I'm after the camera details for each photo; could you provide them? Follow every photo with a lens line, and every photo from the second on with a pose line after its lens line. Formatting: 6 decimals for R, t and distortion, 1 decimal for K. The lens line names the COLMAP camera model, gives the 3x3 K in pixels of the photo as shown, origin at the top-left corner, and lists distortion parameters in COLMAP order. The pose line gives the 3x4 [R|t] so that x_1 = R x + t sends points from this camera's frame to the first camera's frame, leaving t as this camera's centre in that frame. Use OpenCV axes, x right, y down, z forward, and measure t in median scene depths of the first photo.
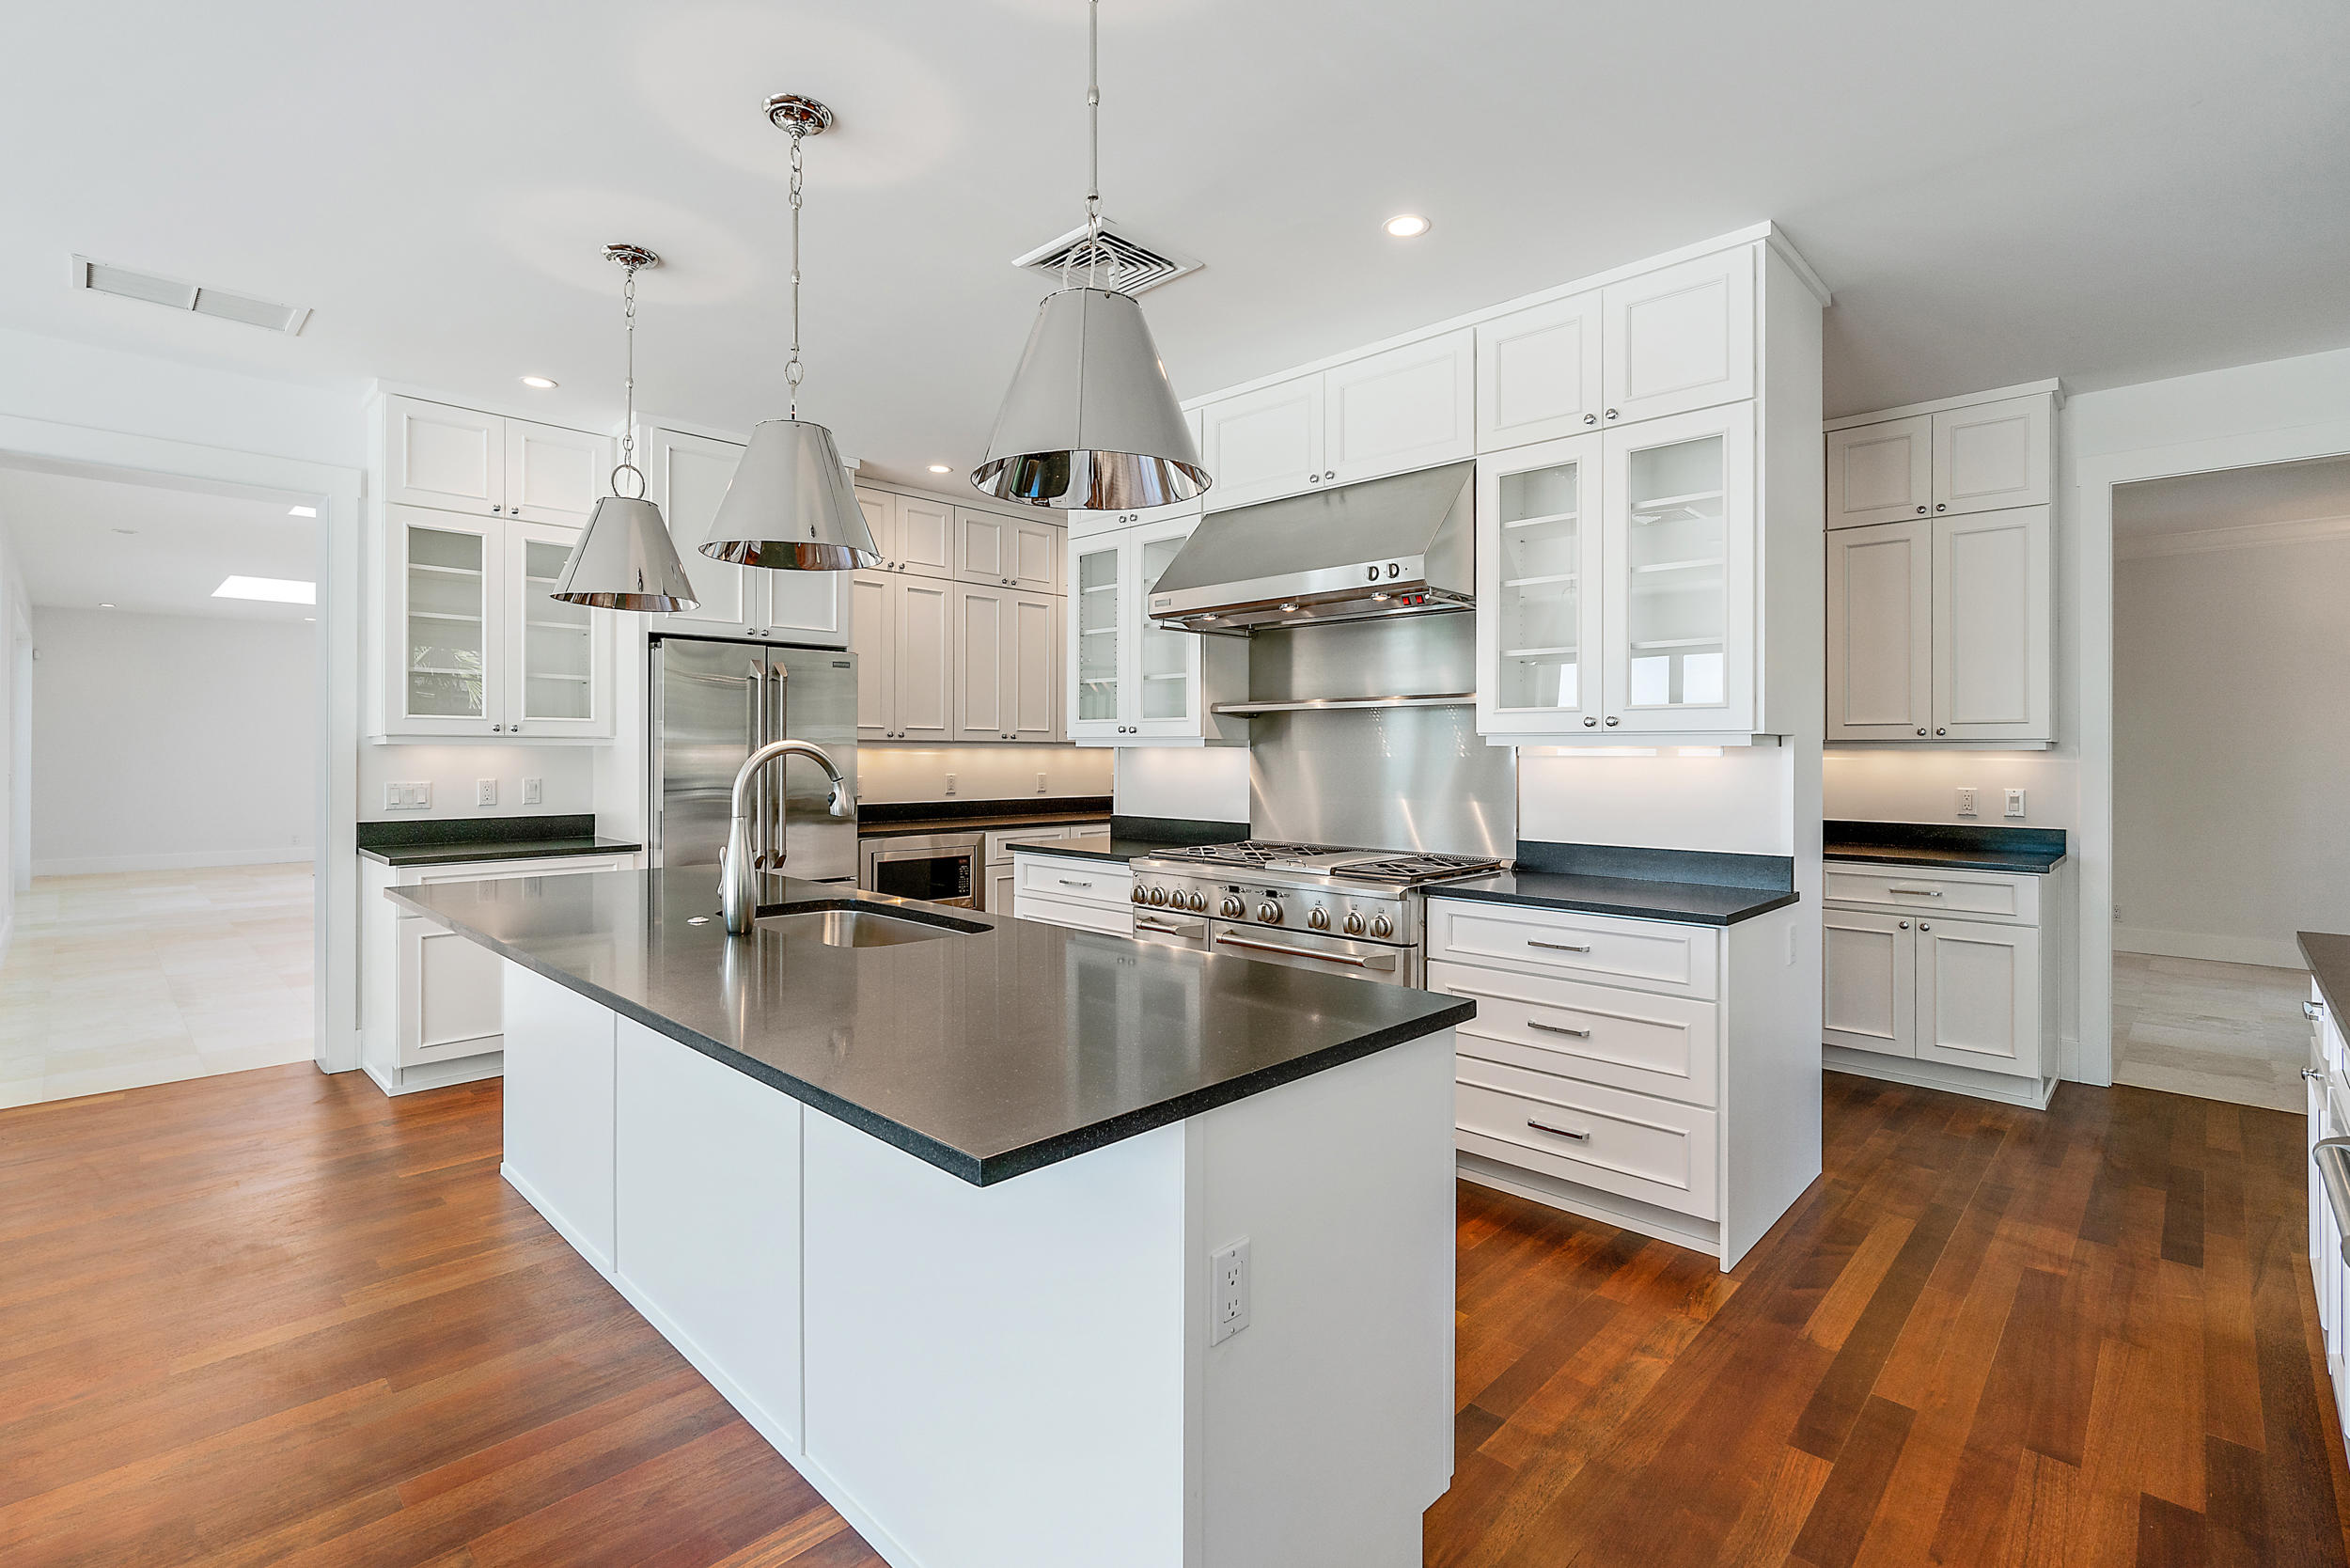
lens RADIAL K [[1068.1, 0, 1171.1], [0, 1068.1, 768.4], [0, 0, 1]] dist [-0.001633, -0.000045]
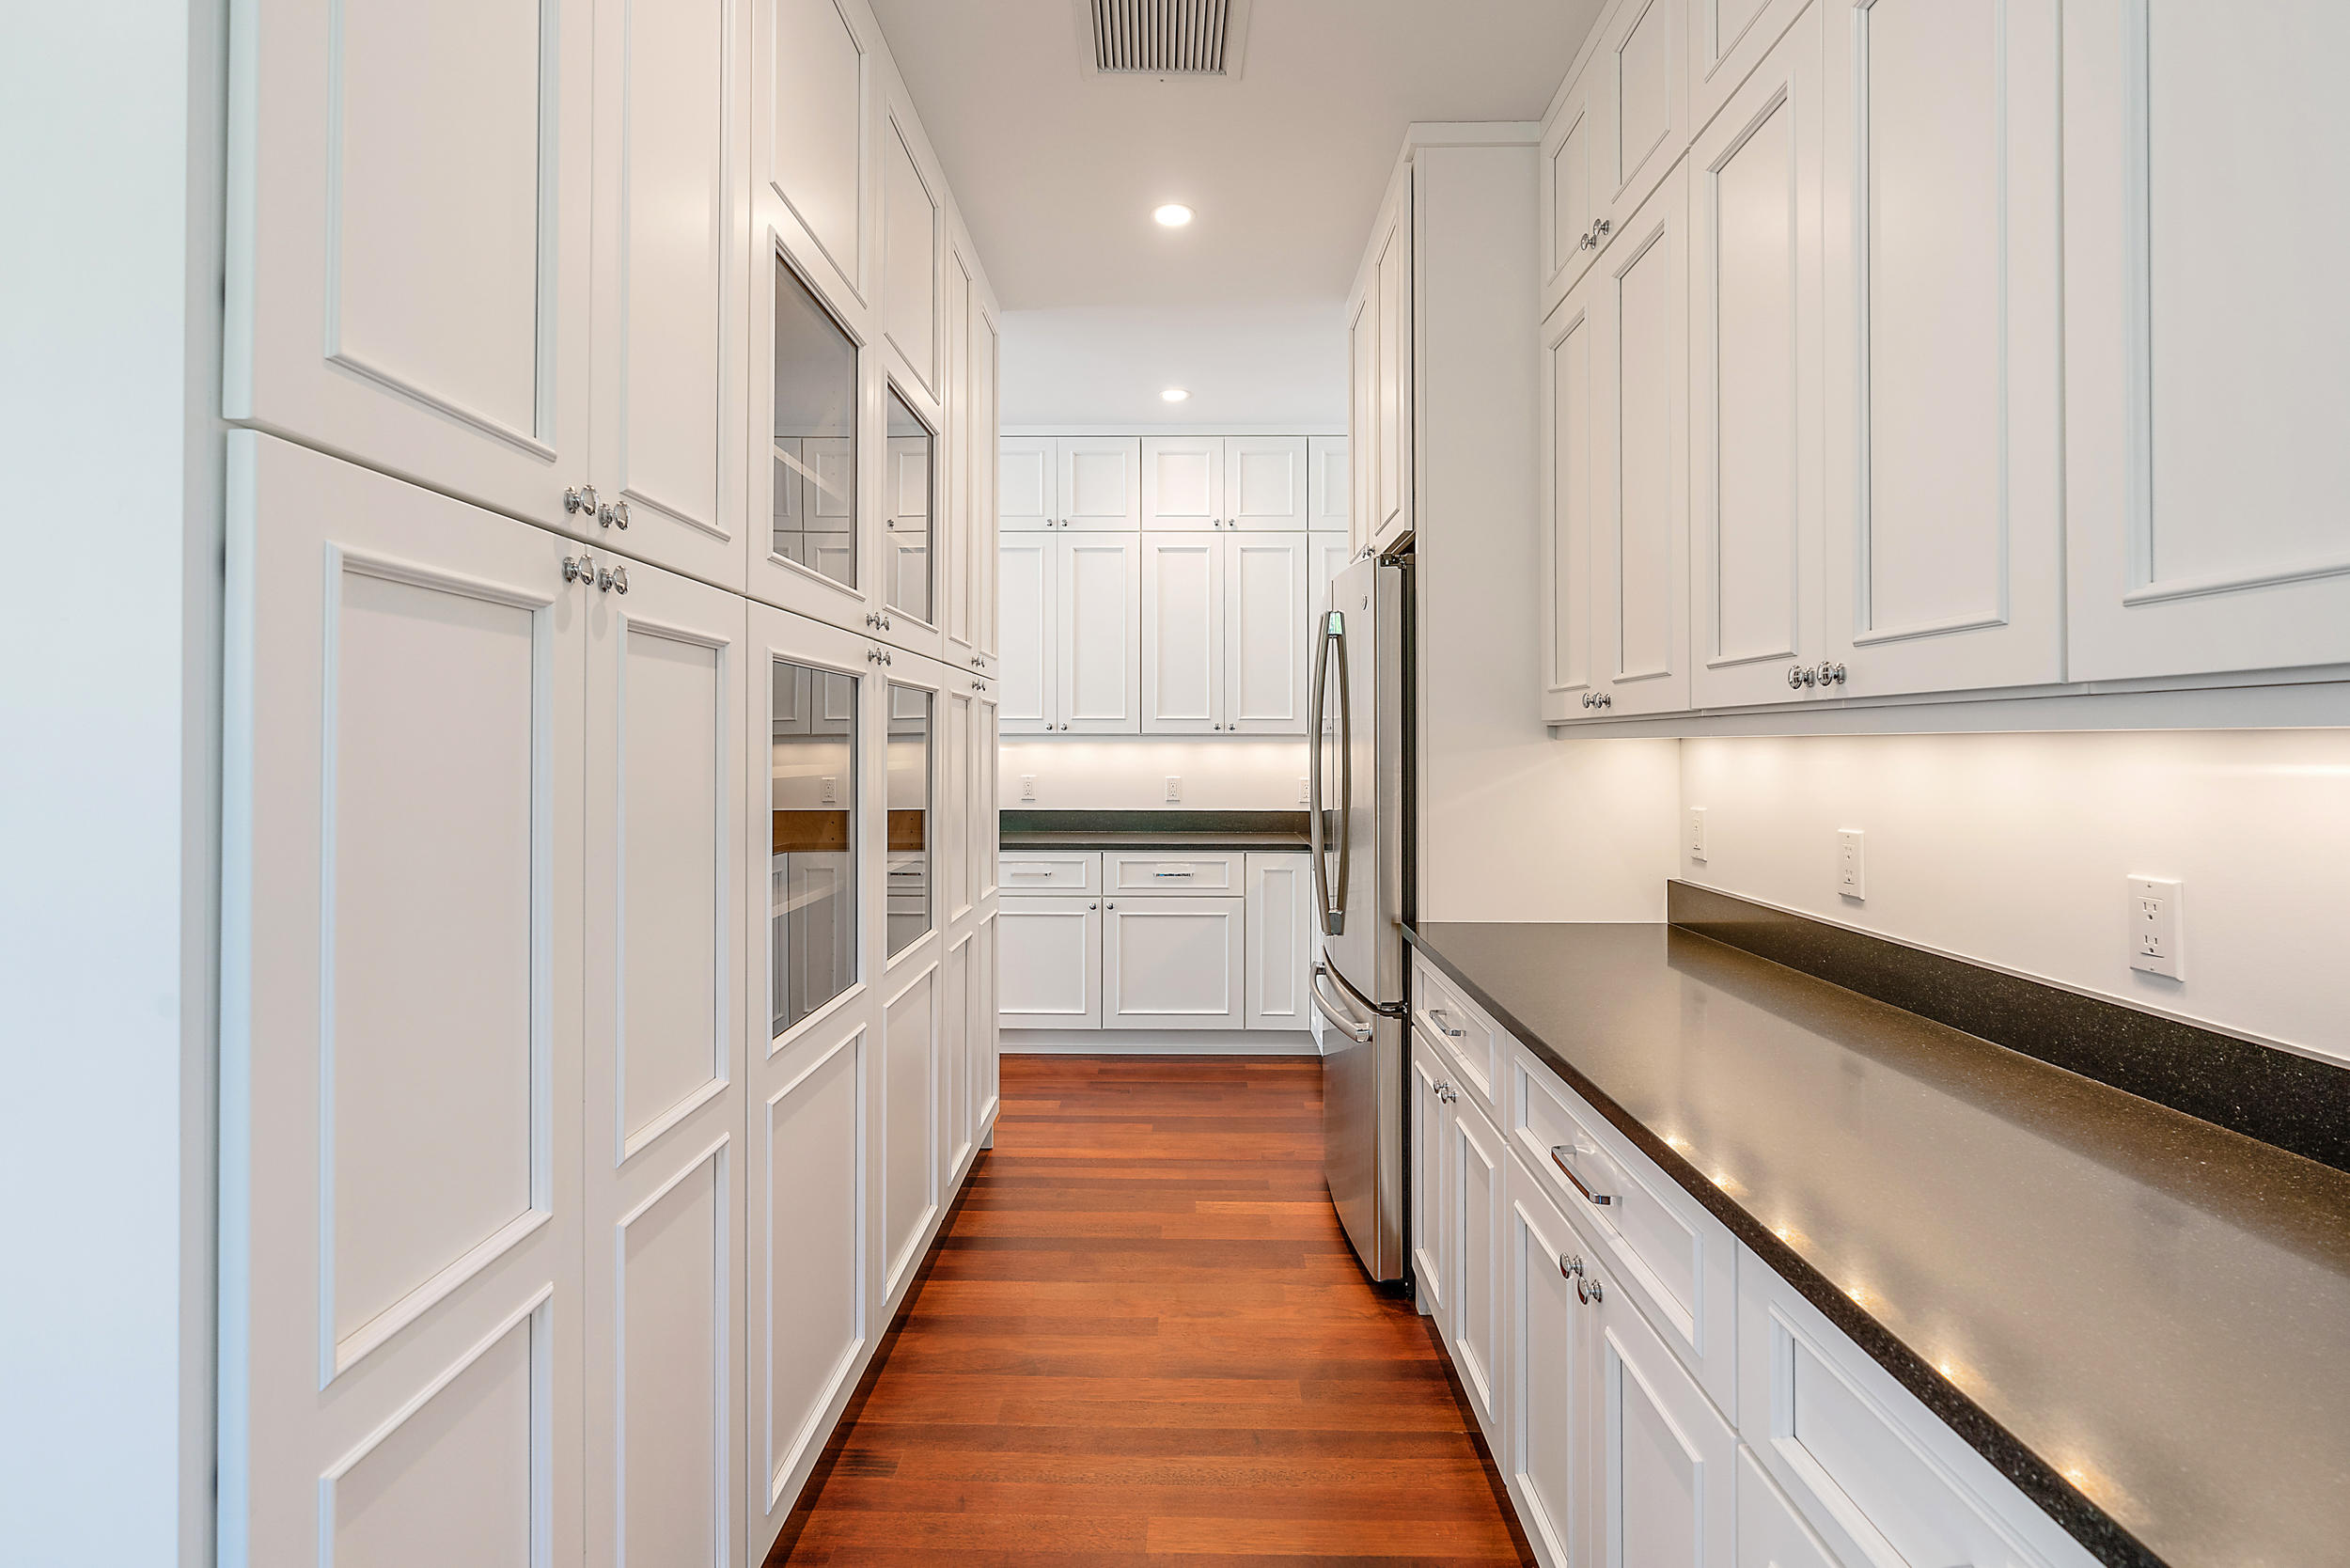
lens RADIAL K [[1150.3, 0, 1198.2], [0, 1150.3, 742.3], [0, 0, 1]] dist [0.000760, 0.000007]
pose [[0.703470, -0.007335, -0.710688, 0.381447], [-0.007954, 0.999803, -0.018192, -0.003516], [0.710681, 0.018450, 0.703273, 0.380725]]
